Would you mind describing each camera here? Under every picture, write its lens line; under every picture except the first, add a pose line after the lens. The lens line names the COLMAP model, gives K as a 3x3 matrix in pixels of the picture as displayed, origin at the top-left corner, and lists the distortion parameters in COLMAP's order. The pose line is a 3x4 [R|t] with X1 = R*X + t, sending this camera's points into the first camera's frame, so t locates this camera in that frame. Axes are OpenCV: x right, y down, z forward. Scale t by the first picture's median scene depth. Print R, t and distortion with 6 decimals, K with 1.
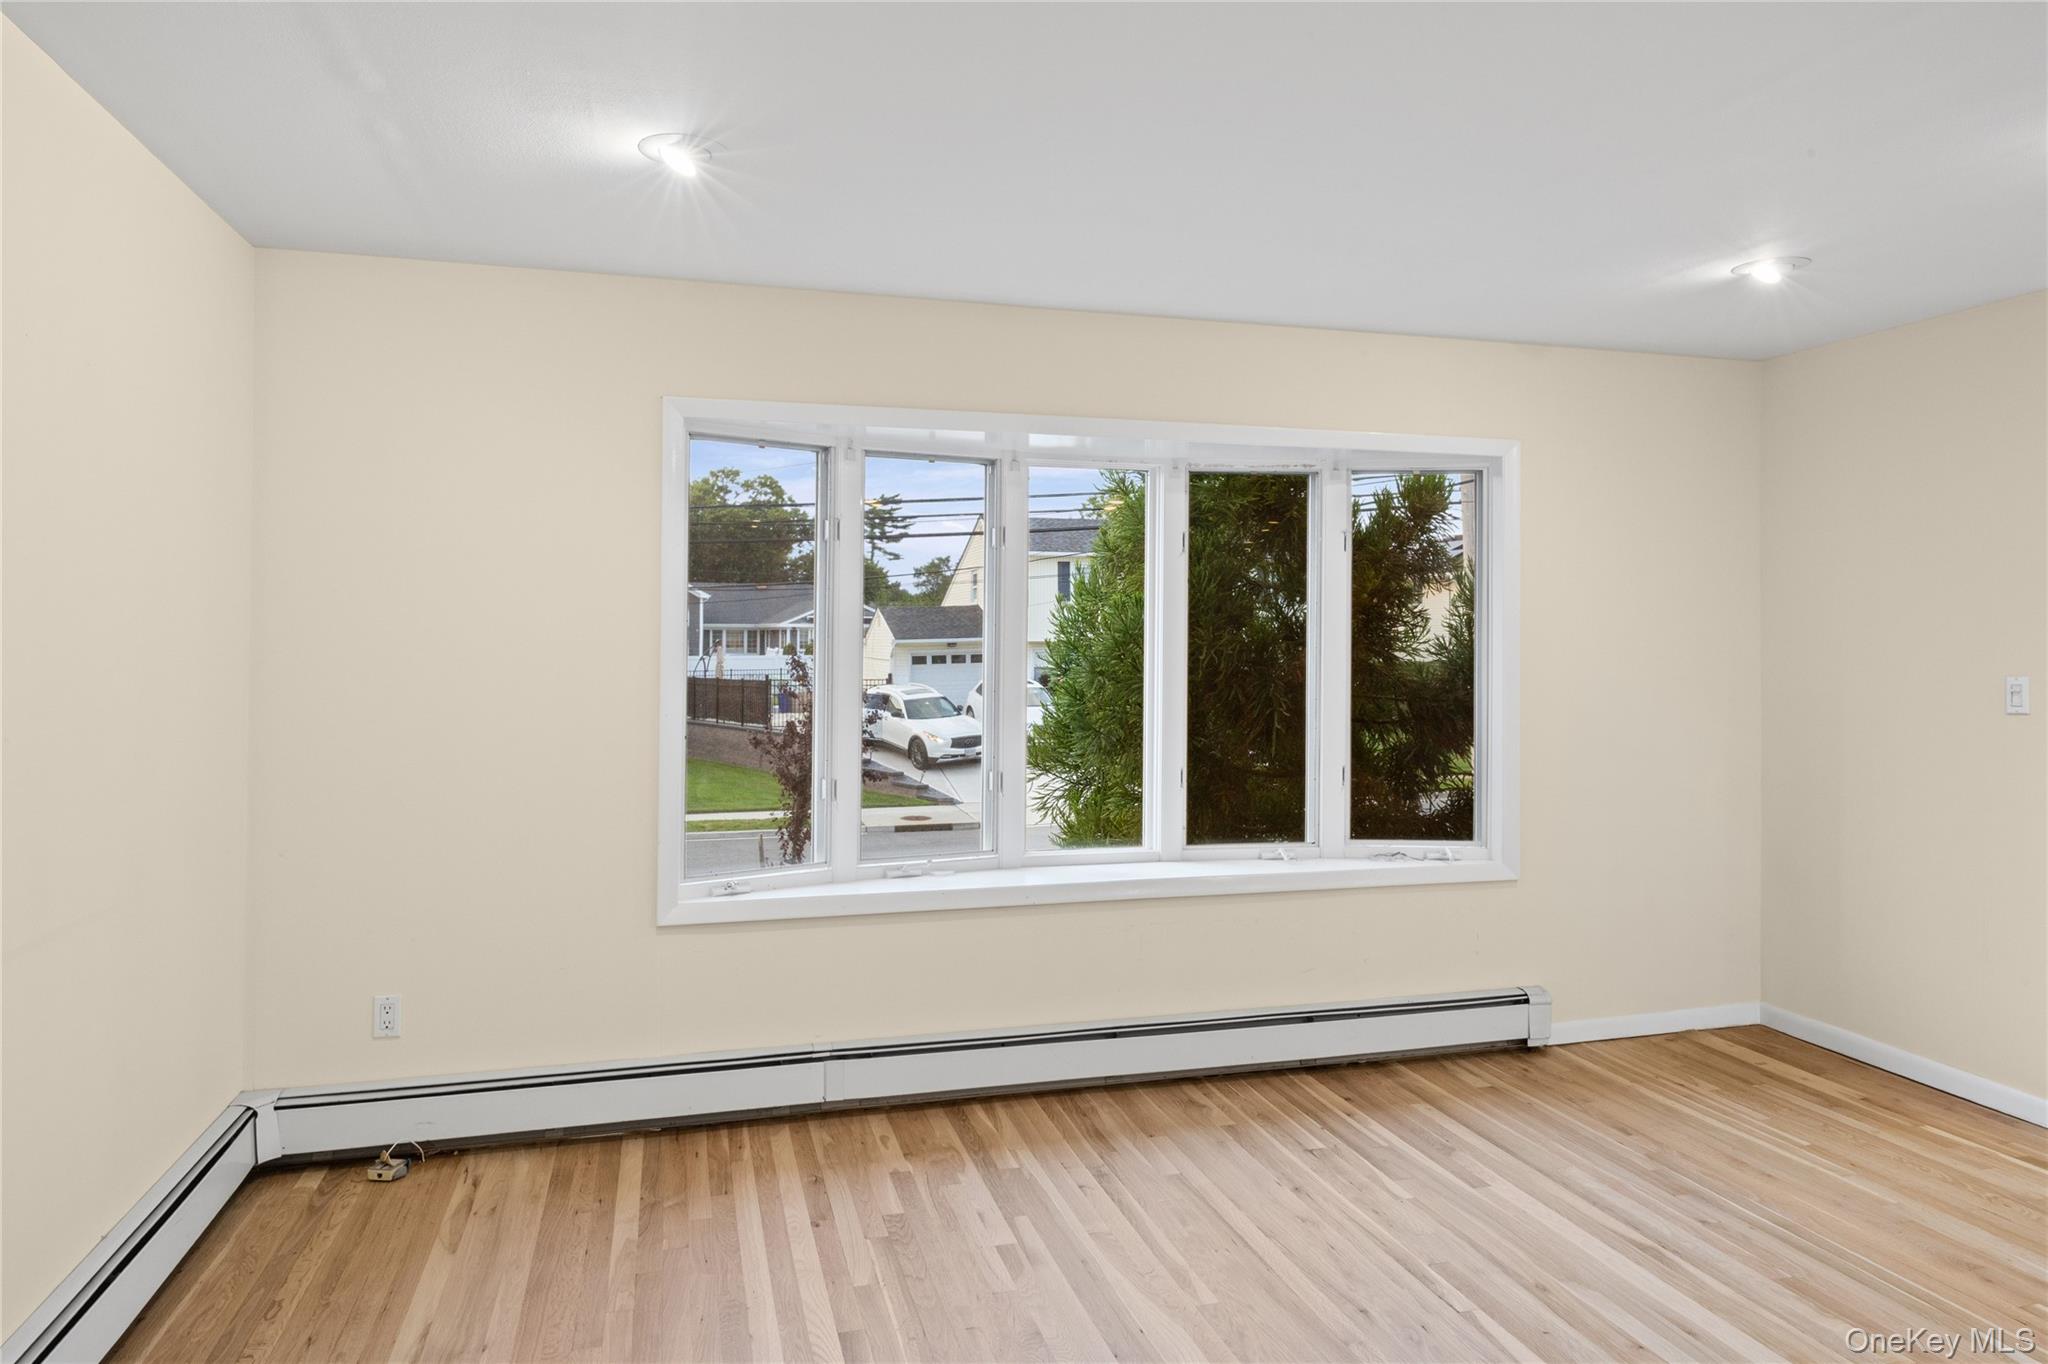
lens RADIAL K [[1283.7, 0, 1030.5], [0, 1283.7, 621.5], [0, 0, 1]] dist [0.001215, 0.003088]
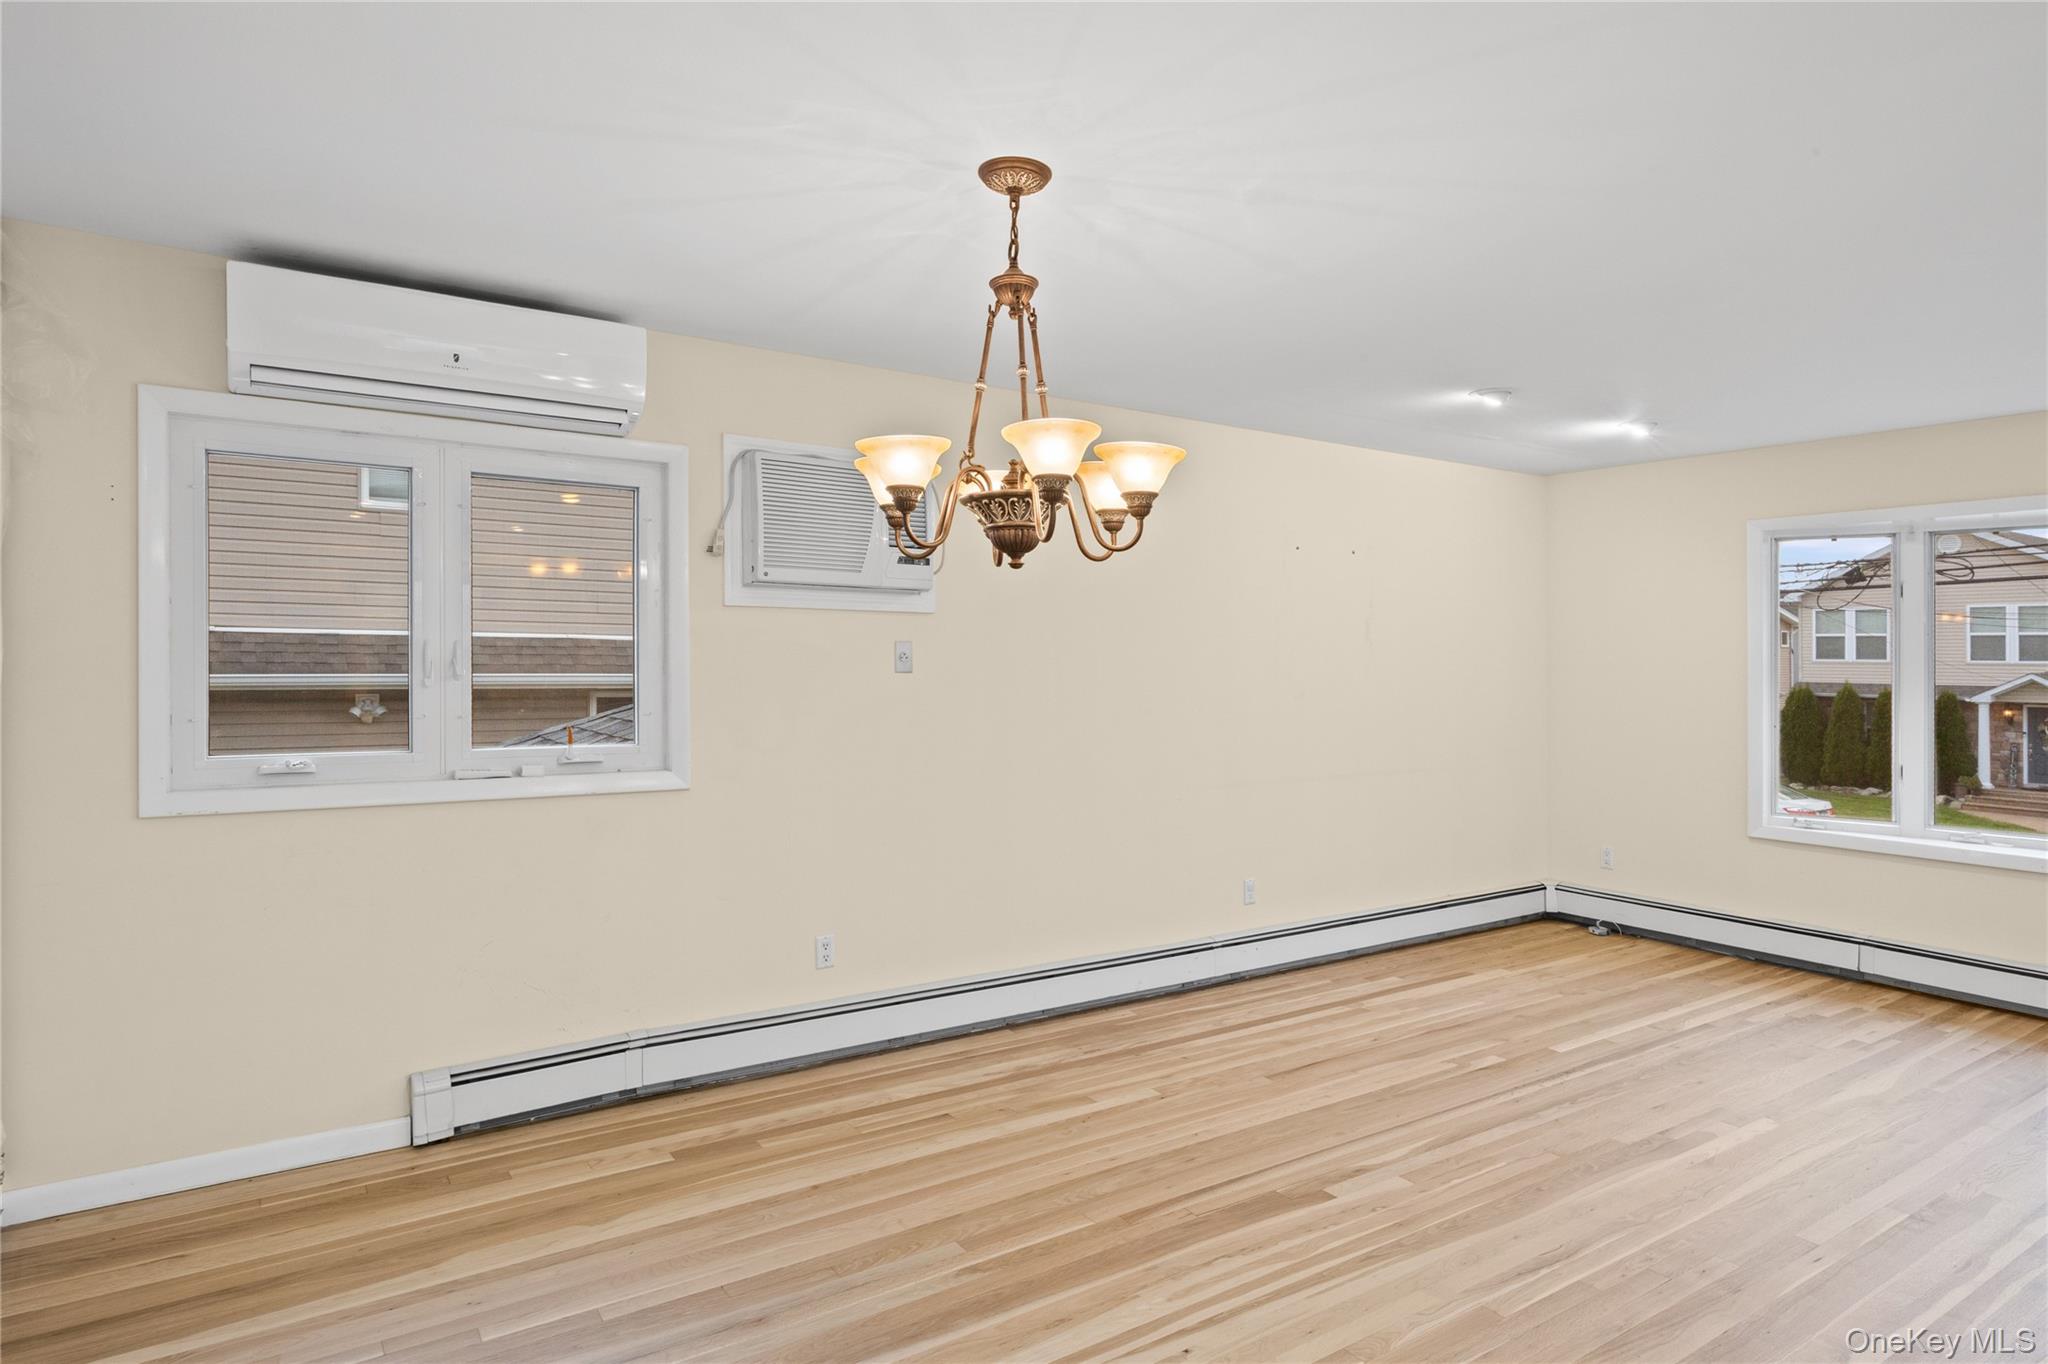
lens RADIAL K [[1144.9, 0, 1025.5], [0, 1144.9, 666.9], [0, 0, 1]] dist [0.001904, -0.001717]
pose [[0.304624, 0.005527, -0.952457, 0.894033], [0.003536, 0.999970, 0.006934, 0.002004], [0.952466, -0.005480, 0.304596, -0.375459]]
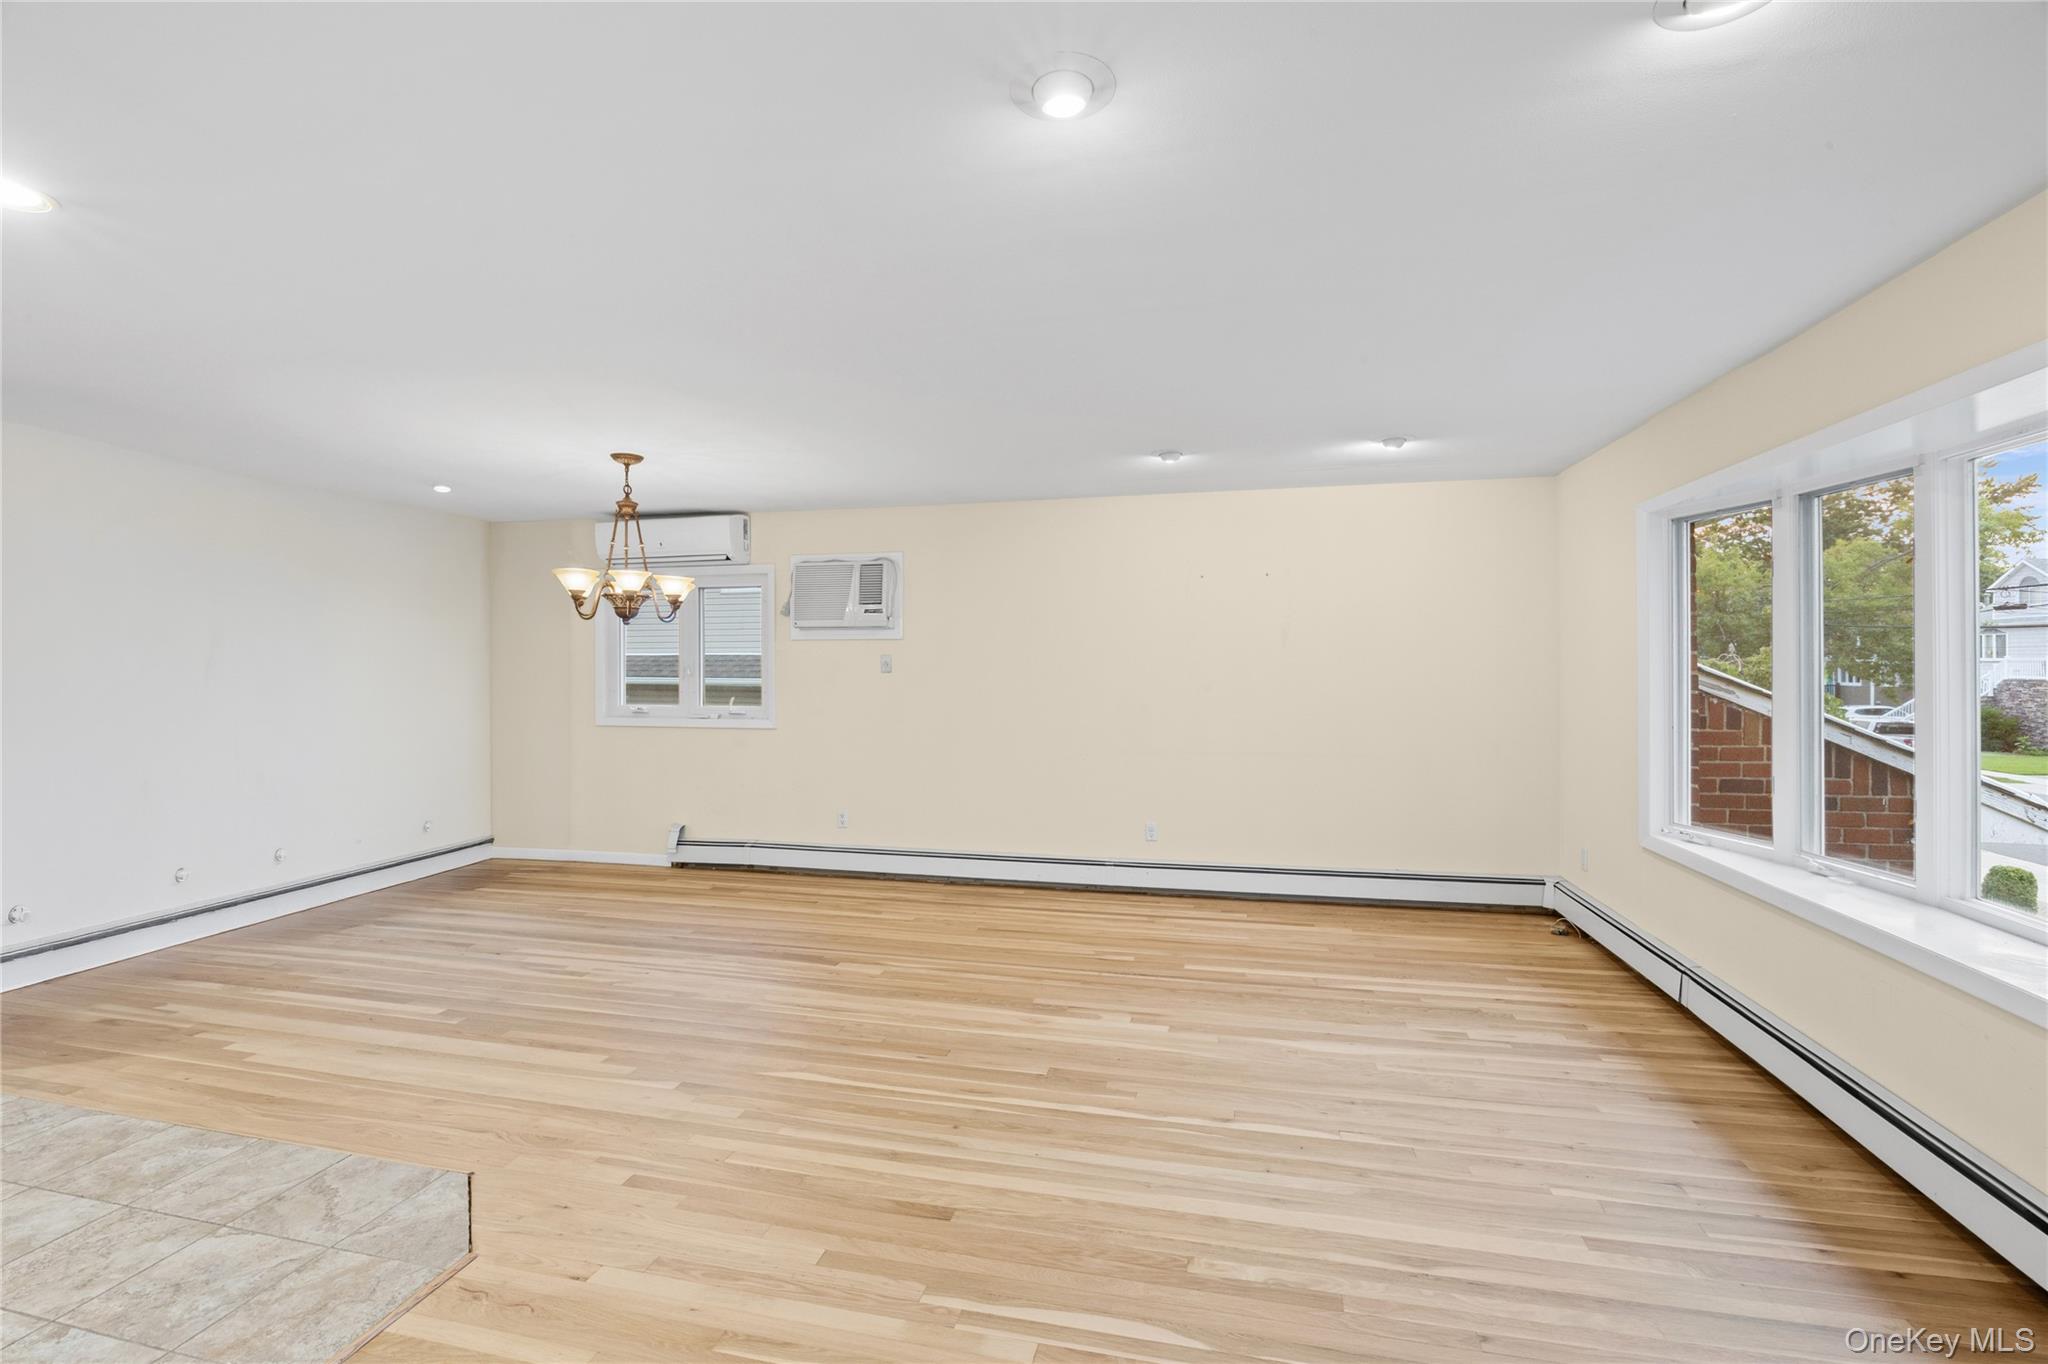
lens RADIAL K [[894.9, 0, 1028.1], [0, 894.9, 672.7], [0, 0, 1]] dist [-0.018325, 0.001212]
pose [[-0.484310, 0.002389, -0.874893, 1.062264], [0.011002, 0.999934, -0.003359, 0.024820], [0.874827, -0.011252, -0.484304, 0.924282]]
